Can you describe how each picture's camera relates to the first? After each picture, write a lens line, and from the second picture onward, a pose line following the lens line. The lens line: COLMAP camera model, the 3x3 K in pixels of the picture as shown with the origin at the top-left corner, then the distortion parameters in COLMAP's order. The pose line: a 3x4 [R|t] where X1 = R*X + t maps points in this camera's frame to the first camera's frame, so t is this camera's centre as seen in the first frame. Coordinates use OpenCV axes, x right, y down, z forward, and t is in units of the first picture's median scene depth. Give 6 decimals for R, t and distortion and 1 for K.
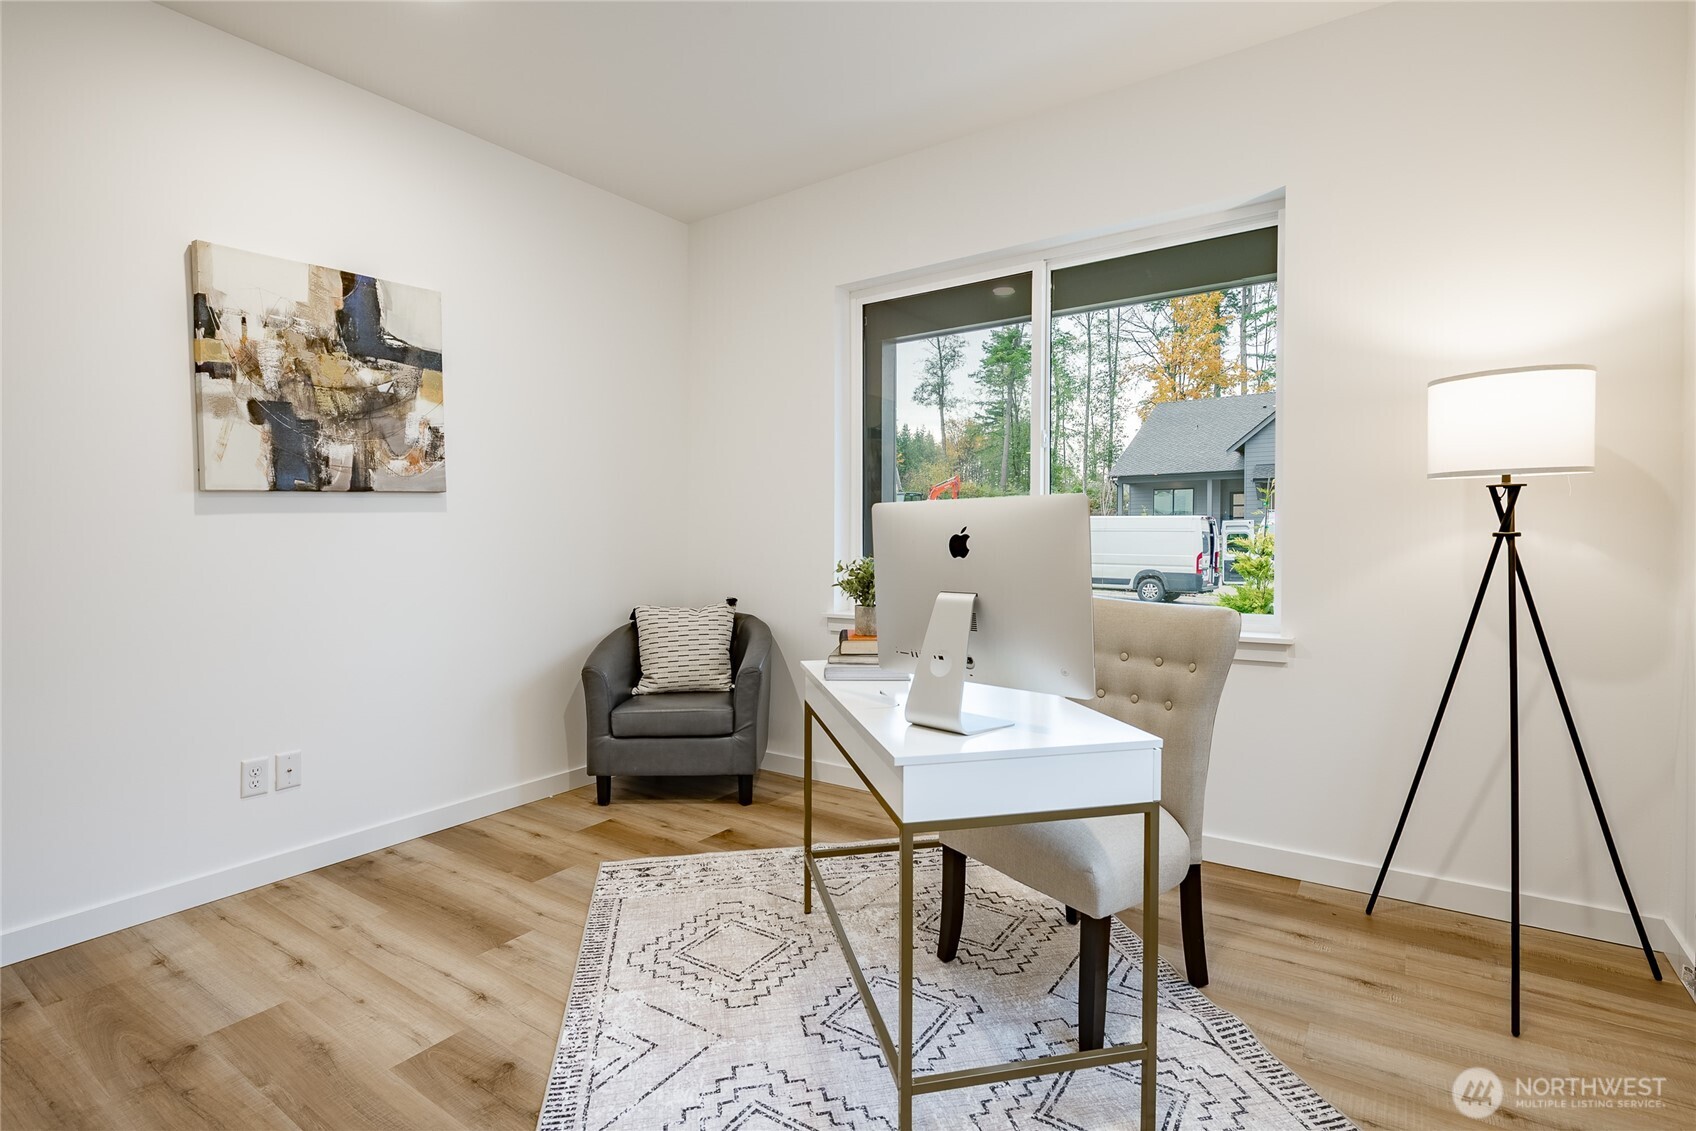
lens RADIAL K [[807.5, 0, 852.1], [0, 807.5, 551.4], [0, 0, 1]] dist [-0.002150, -0.001498]
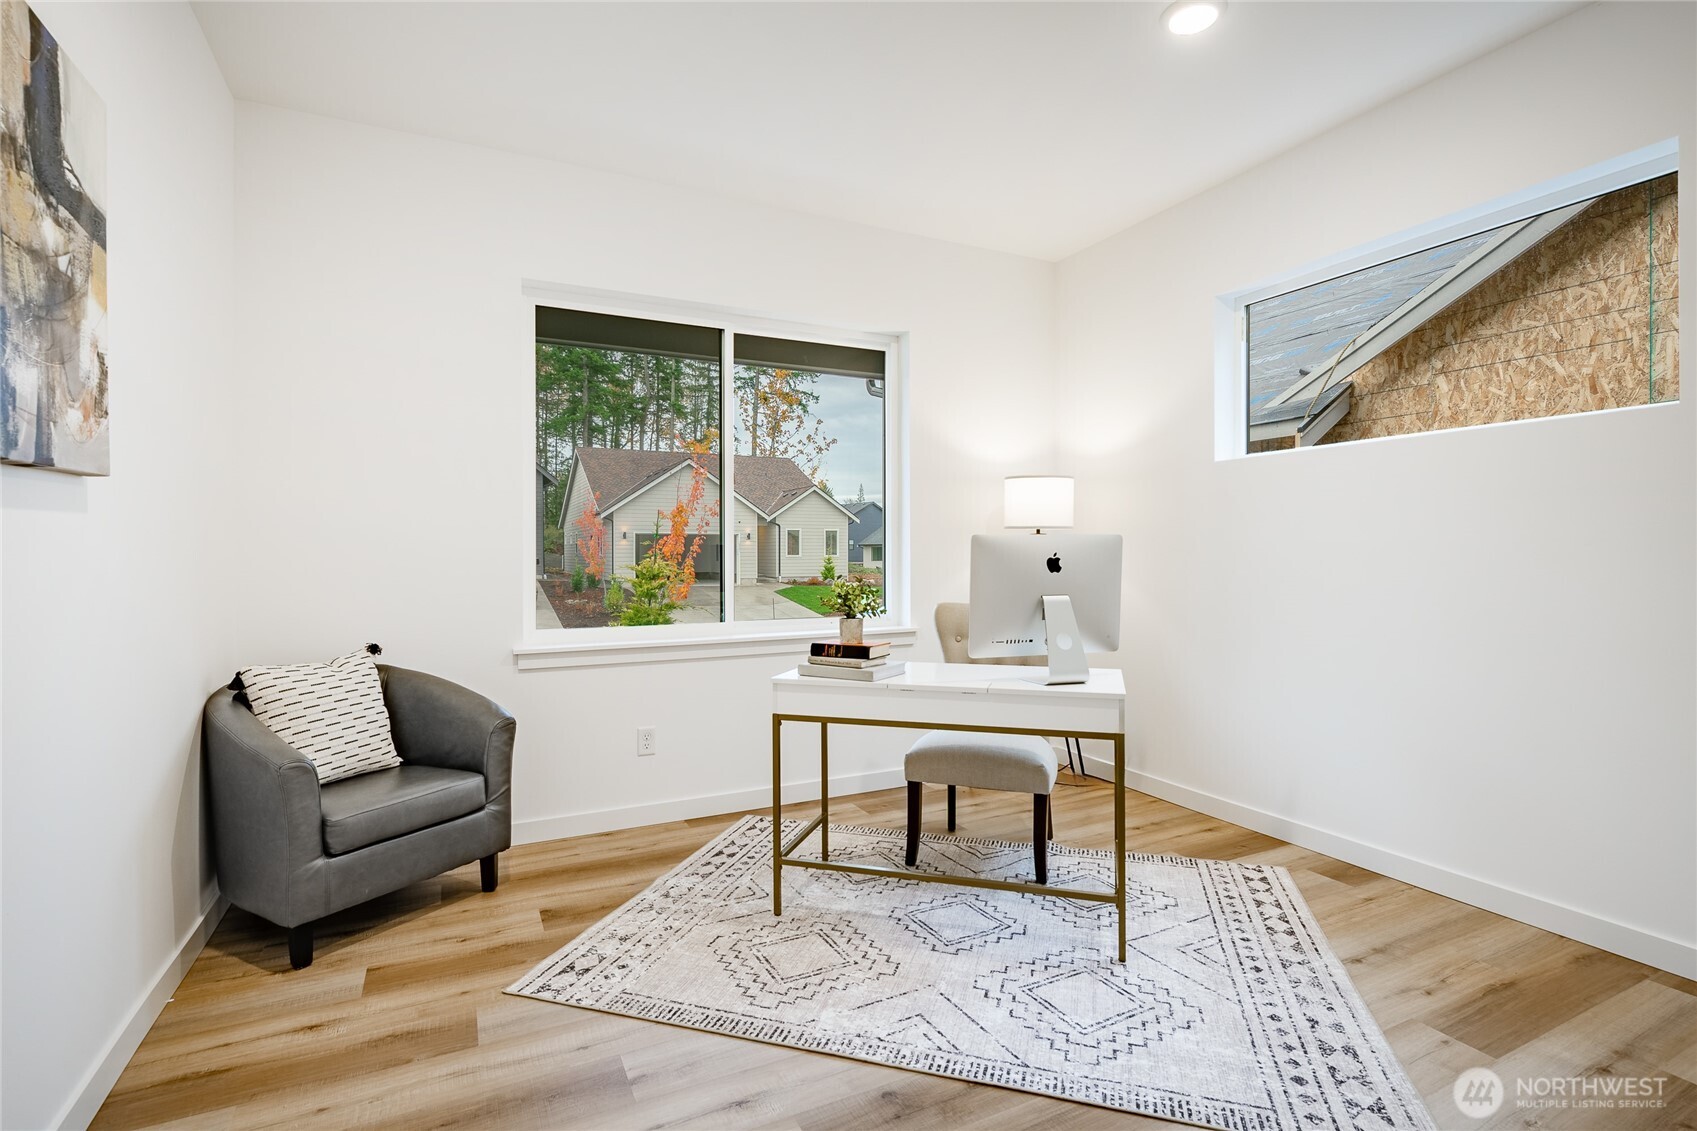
lens RADIAL K [[808.0, 0, 854.5], [0, 808.0, 571.0], [0, 0, 1]] dist [-0.002150, -0.001498]
pose [[0.484196, -0.008938, 0.874914, -0.788251], [0.019490, 0.999810, -0.000572, -0.001064], [-0.874742, 0.017329, 0.484278, 0.330635]]
